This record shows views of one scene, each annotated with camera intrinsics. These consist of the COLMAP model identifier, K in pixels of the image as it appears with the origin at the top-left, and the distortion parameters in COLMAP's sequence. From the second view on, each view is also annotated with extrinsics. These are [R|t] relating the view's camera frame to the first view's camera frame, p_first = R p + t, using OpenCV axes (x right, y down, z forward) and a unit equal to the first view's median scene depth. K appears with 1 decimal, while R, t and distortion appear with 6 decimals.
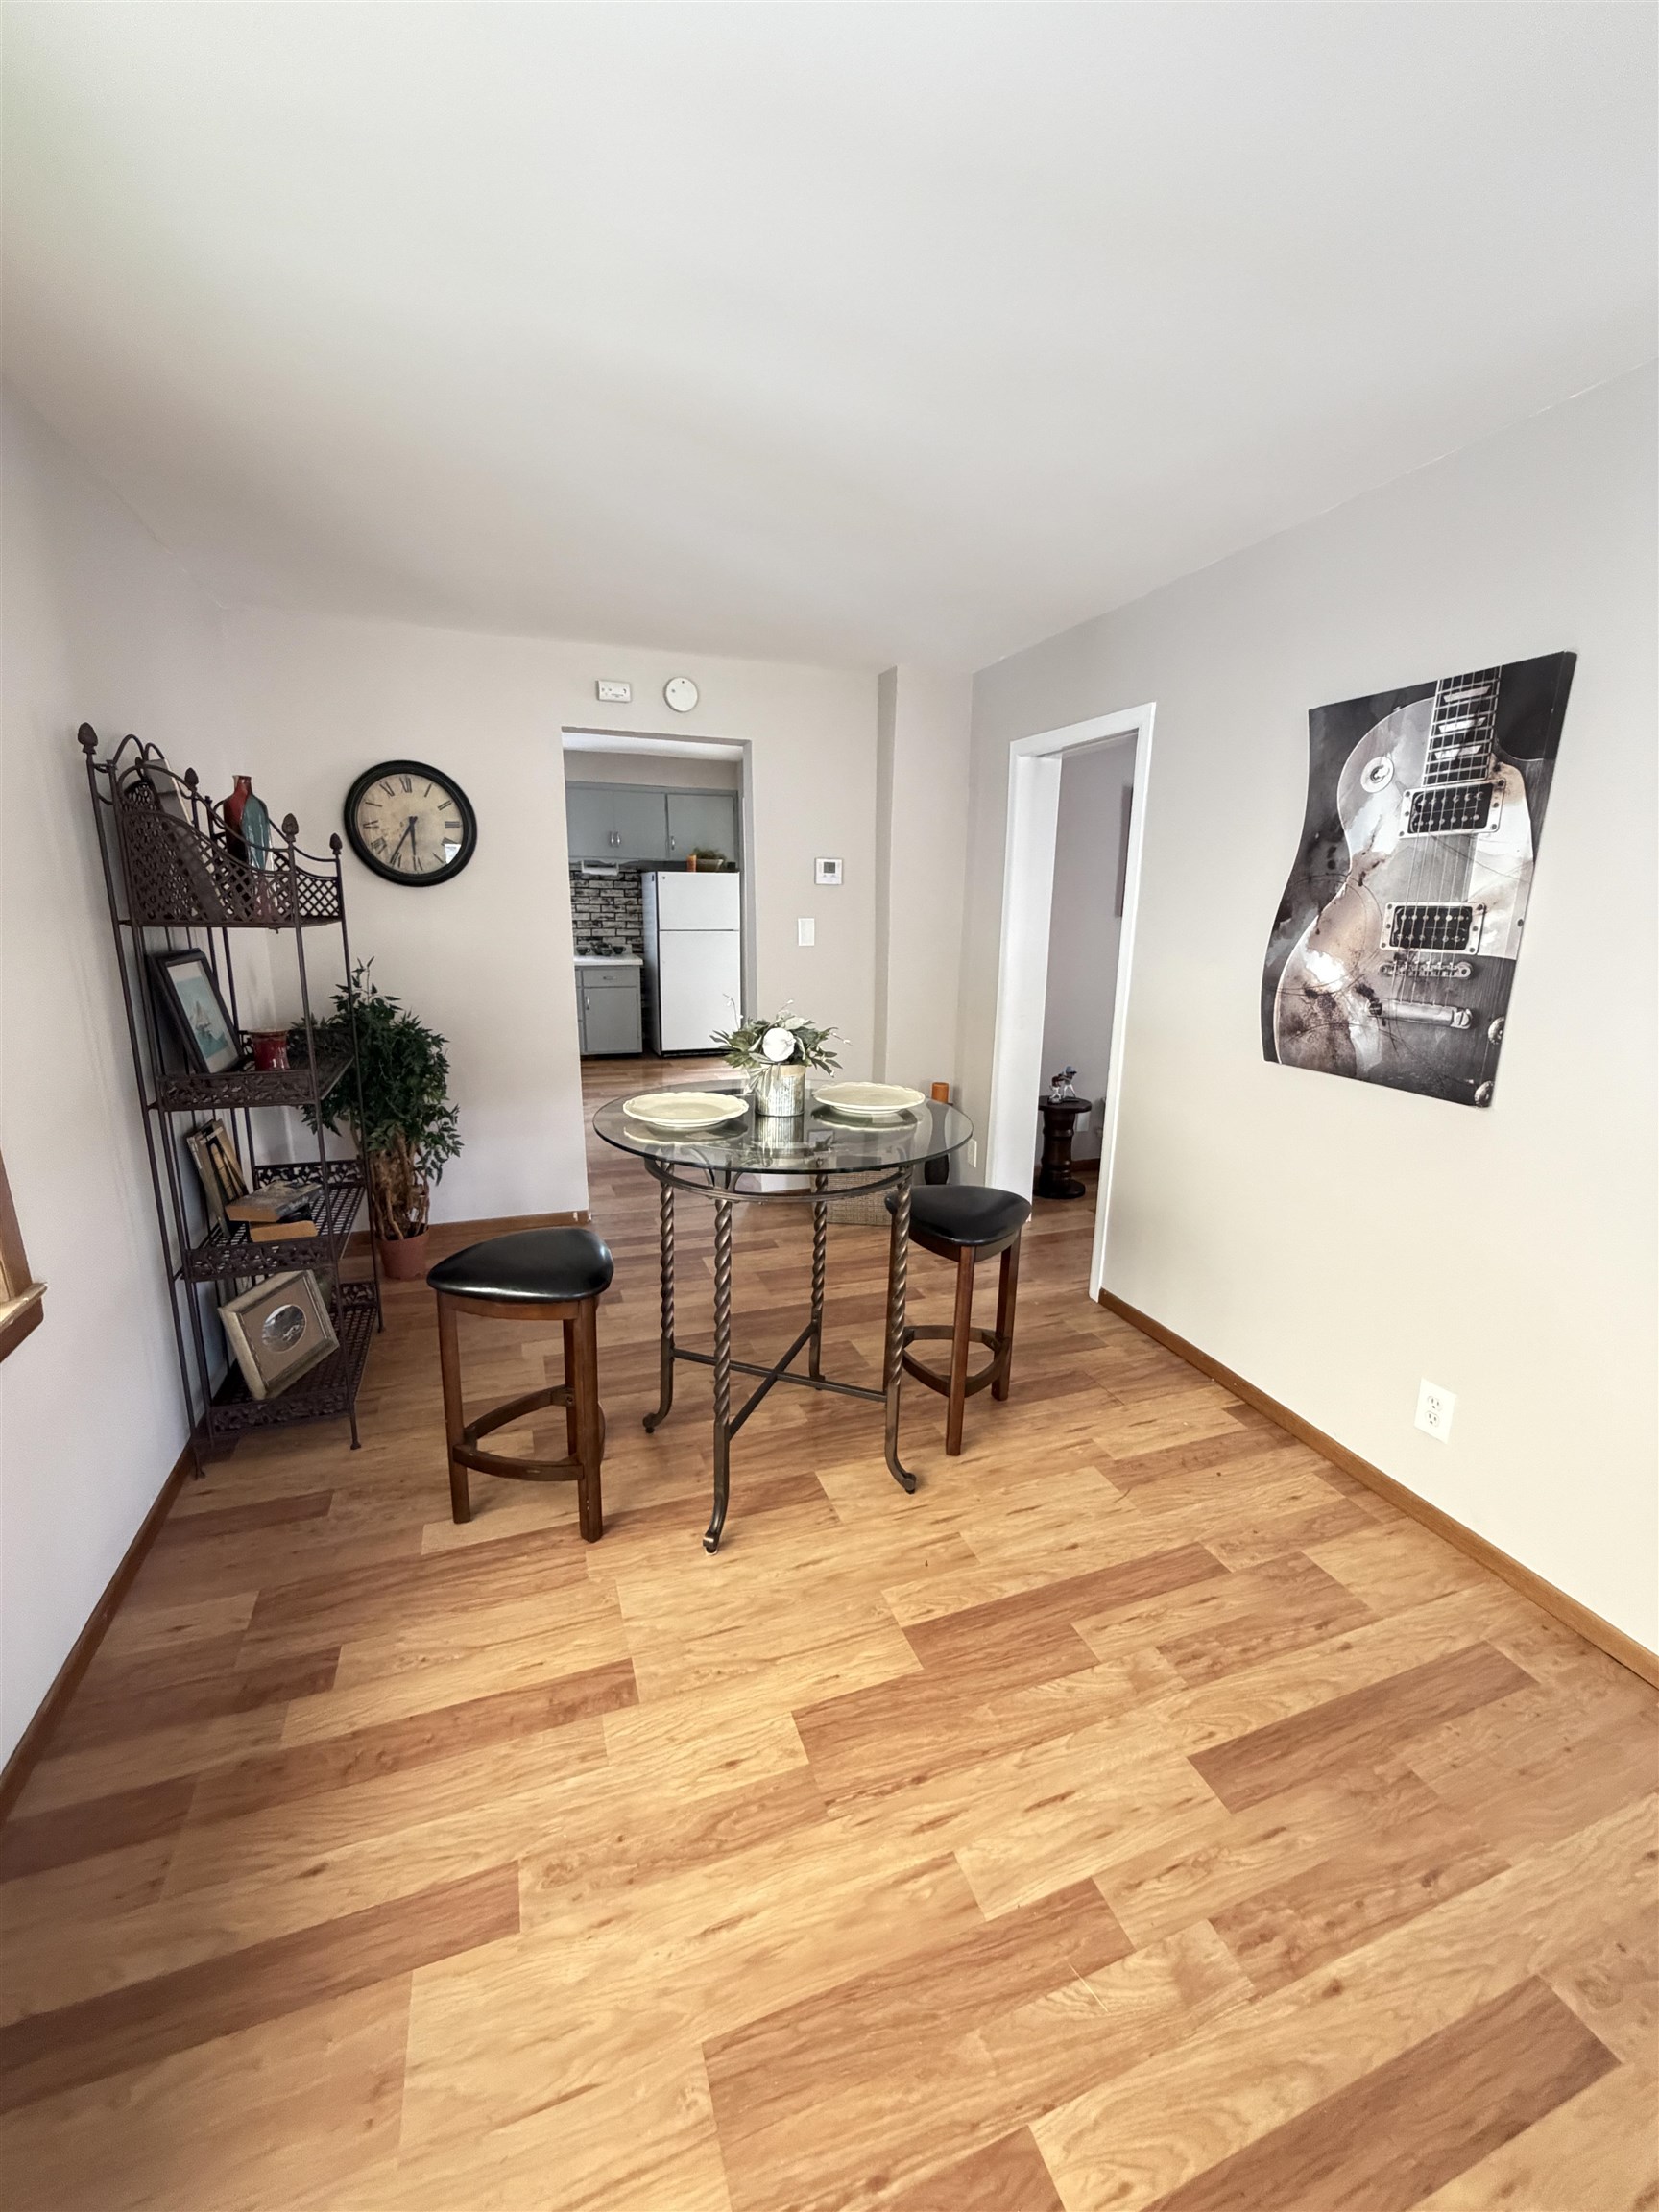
lens RADIAL K [[882.7, 0, 833.2], [0, 882.7, 1107.3], [0, 0, 1]] dist [0.000863, -0.000070]
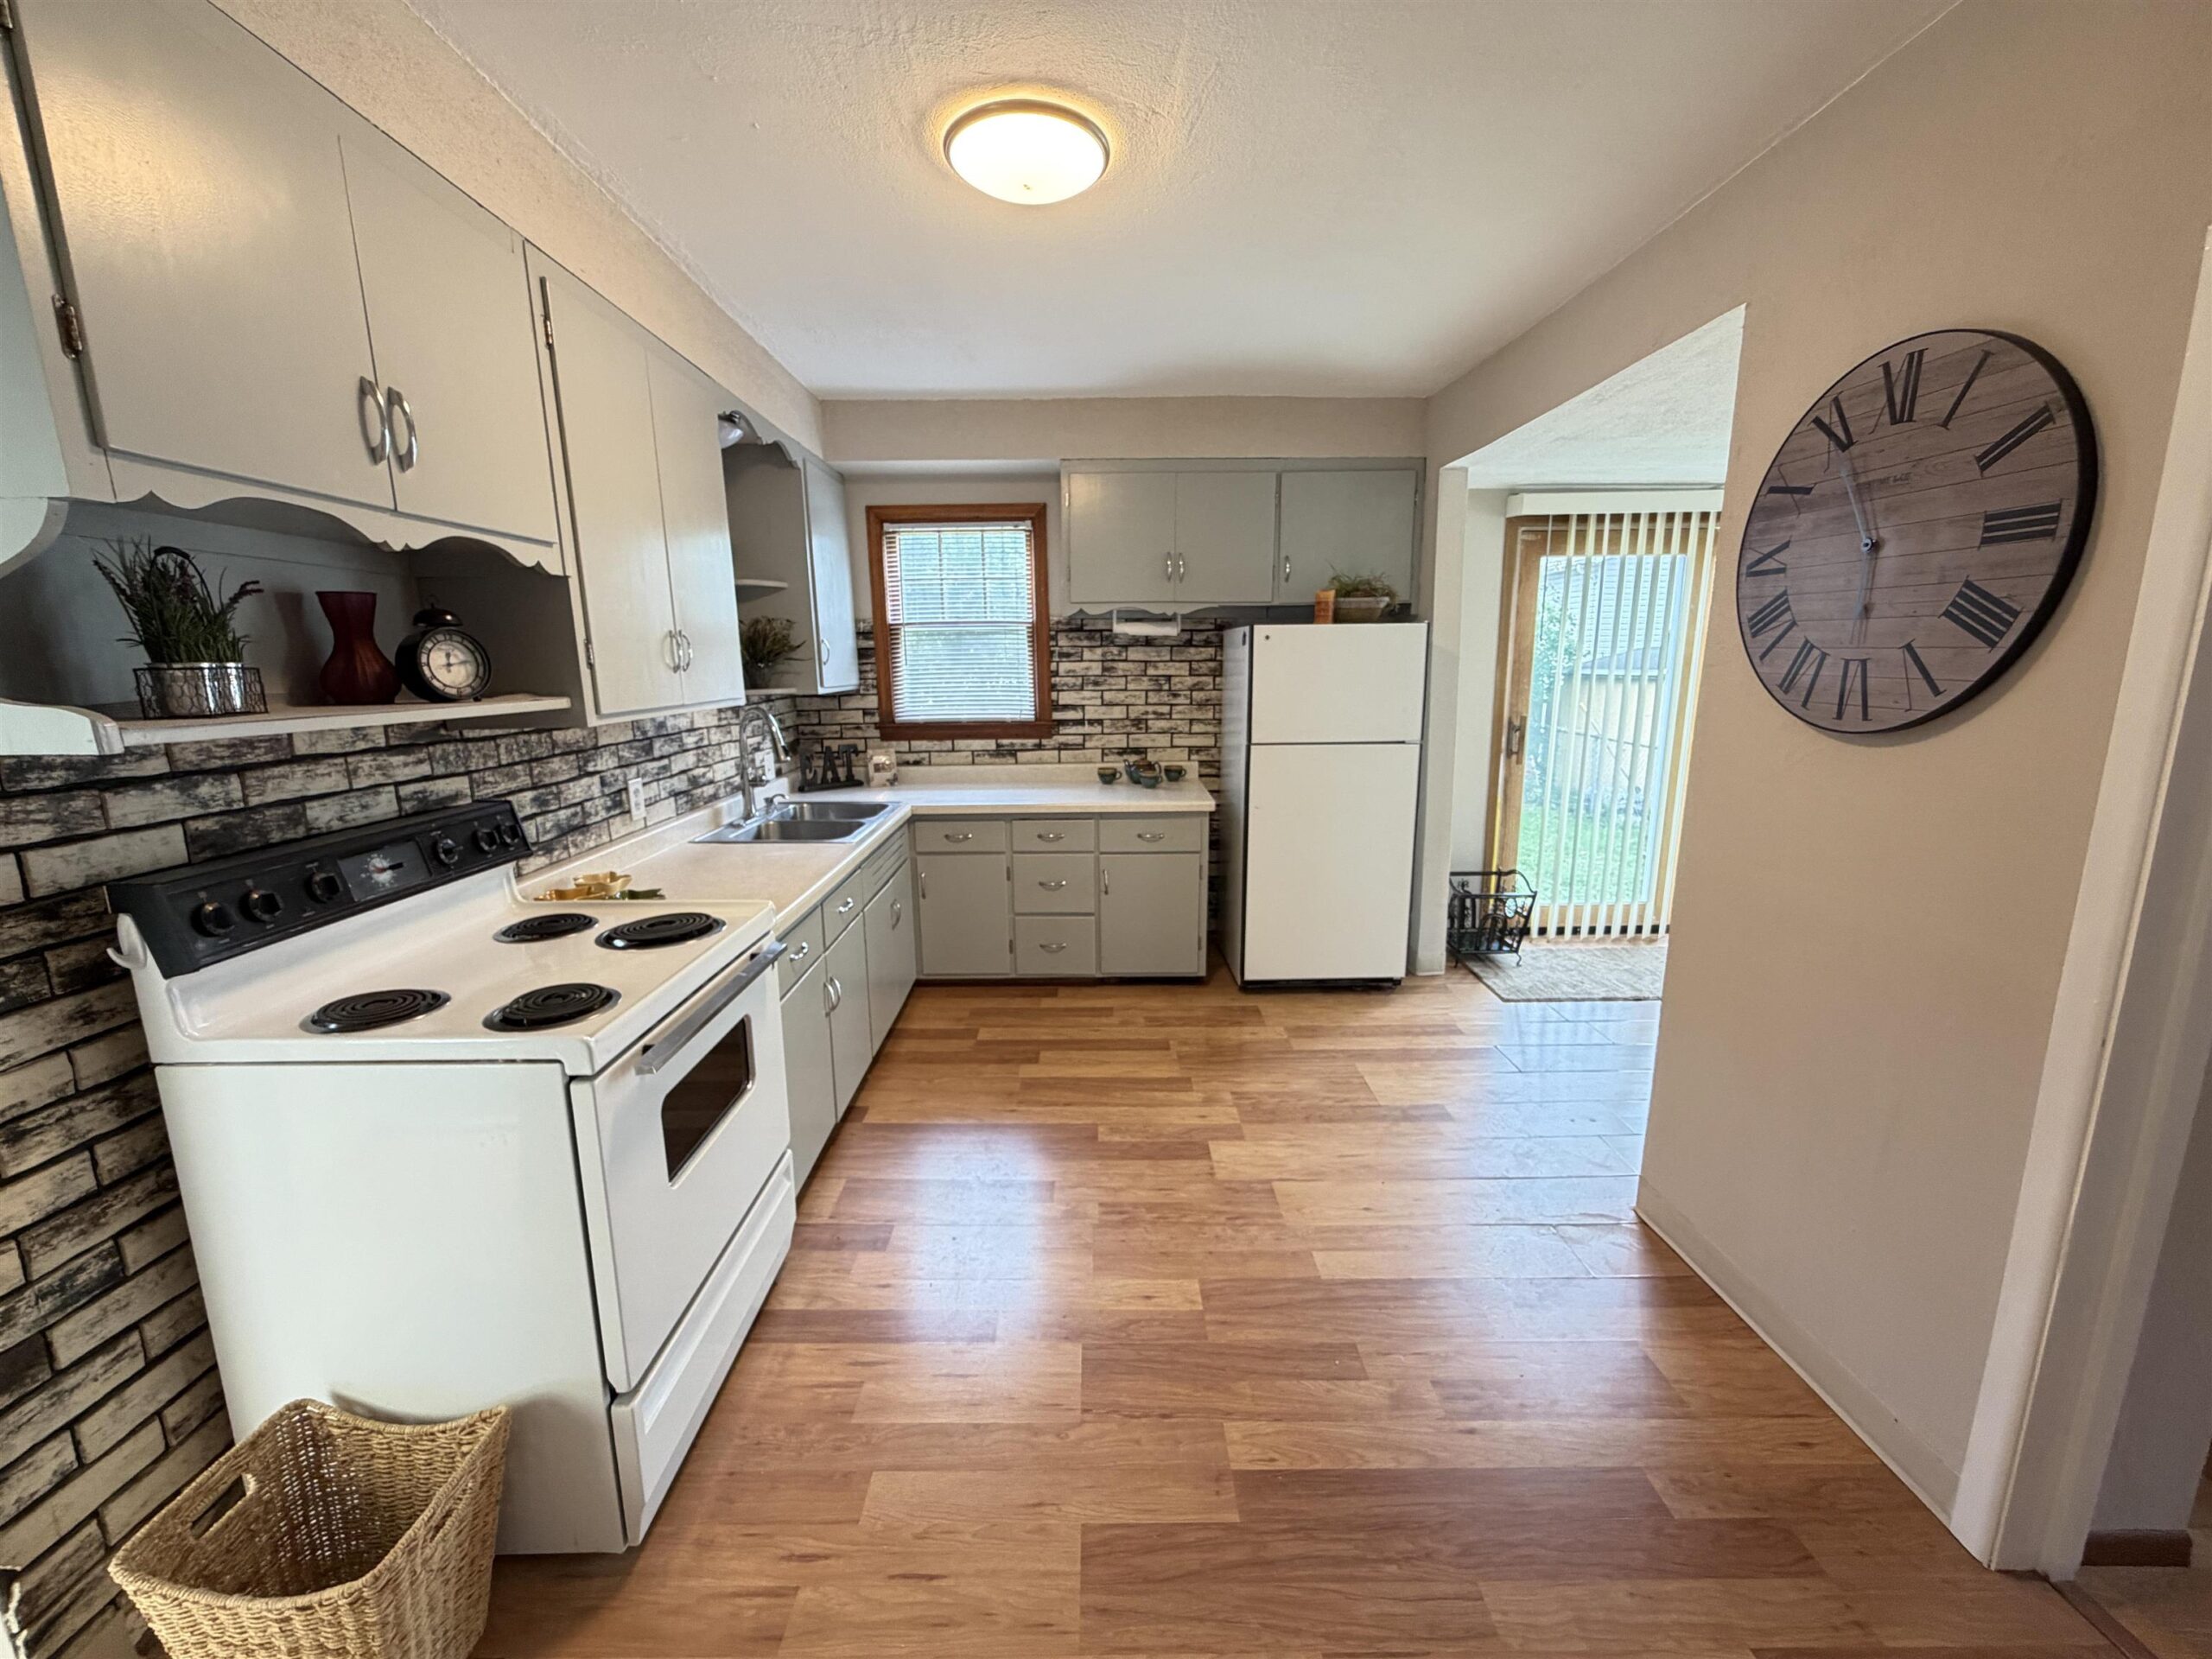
lens RADIAL K [[882.7, 0, 1097.9], [0, 882.7, 833.8], [0, 0, 1]] dist [0.000863, -0.000070]
pose [[0.937330, 0.045458, -0.345465, -0.100857], [-0.059187, 0.997817, -0.029289, -0.124957], [0.343380, 0.047901, 0.937974, 0.489582]]
